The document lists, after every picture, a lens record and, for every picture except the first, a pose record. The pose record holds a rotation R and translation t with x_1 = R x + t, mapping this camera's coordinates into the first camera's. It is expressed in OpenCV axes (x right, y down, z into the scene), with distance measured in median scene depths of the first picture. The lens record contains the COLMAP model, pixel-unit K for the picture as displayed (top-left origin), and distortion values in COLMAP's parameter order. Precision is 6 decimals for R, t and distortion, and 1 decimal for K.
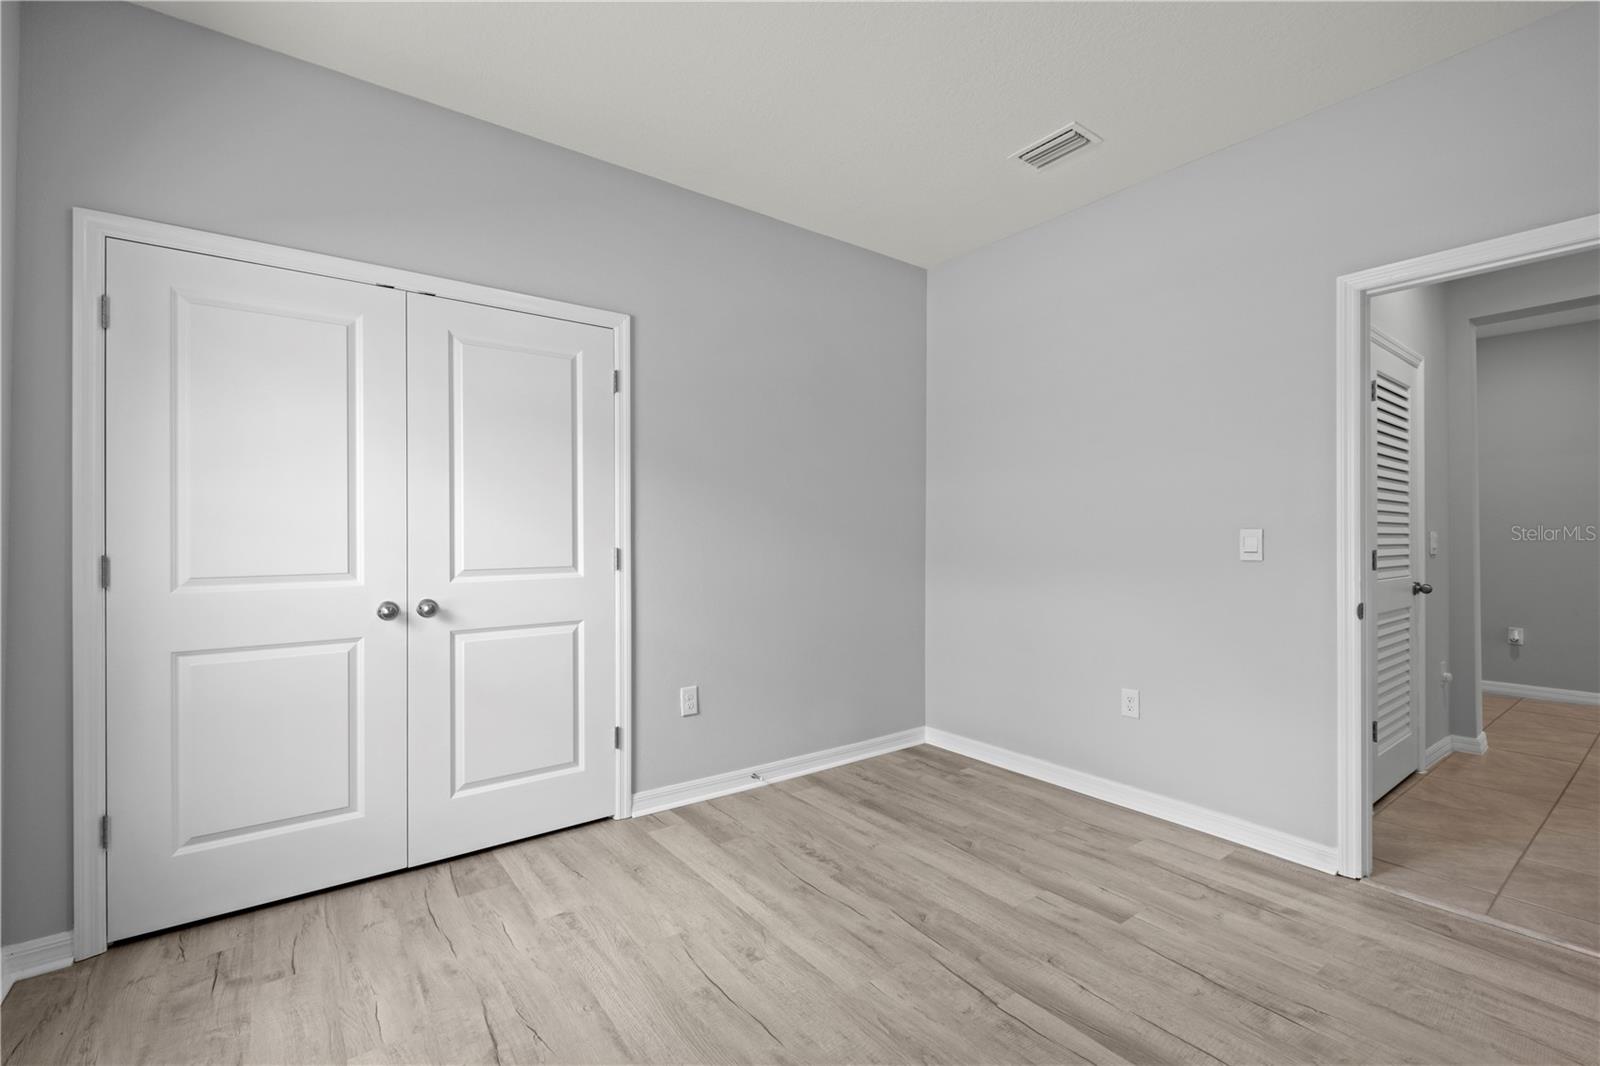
lens RADIAL K [[701.8, 0, 808.5], [0, 701.8, 527.4], [0, 0, 1]] dist [0.004264, -0.002679]
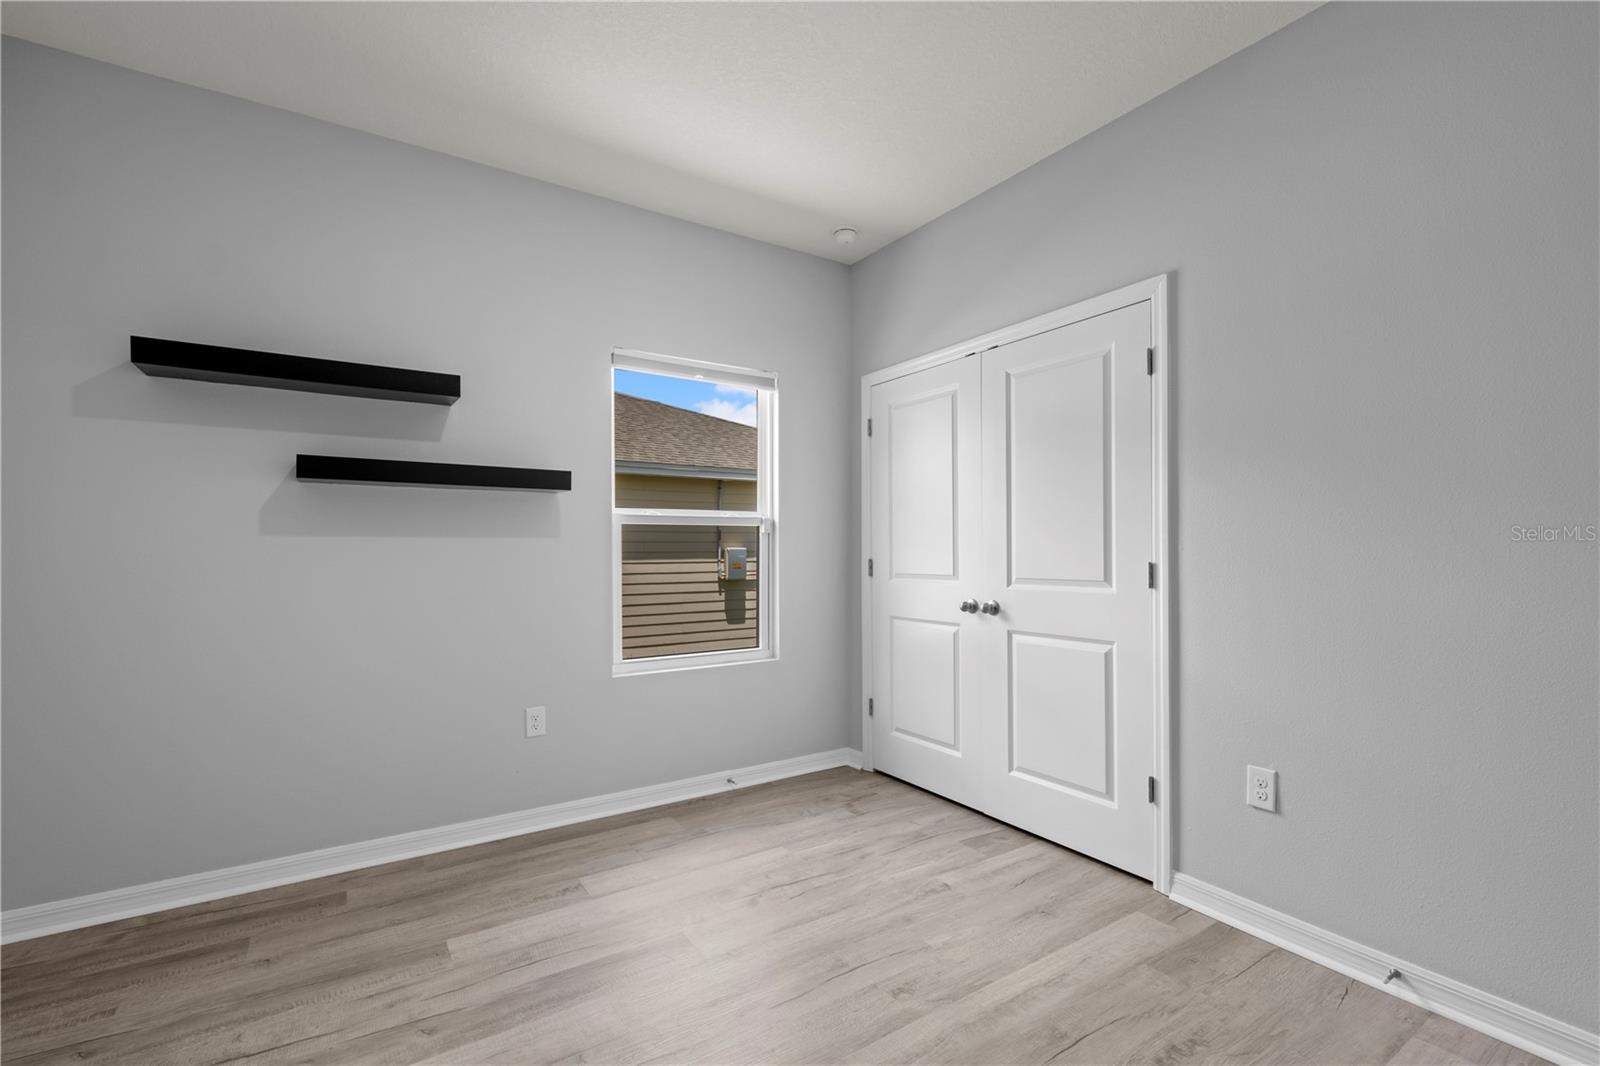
lens RADIAL K [[701.8, 0, 775.0], [0, 701.8, 550.3], [0, 0, 1]] dist [0.004264, -0.002679]
pose [[-0.096284, 0.000568, -0.995354, 0.683567], [0.010878, 0.999941, -0.000482, 0.012444], [0.995294, -0.010874, -0.096285, 0.727687]]
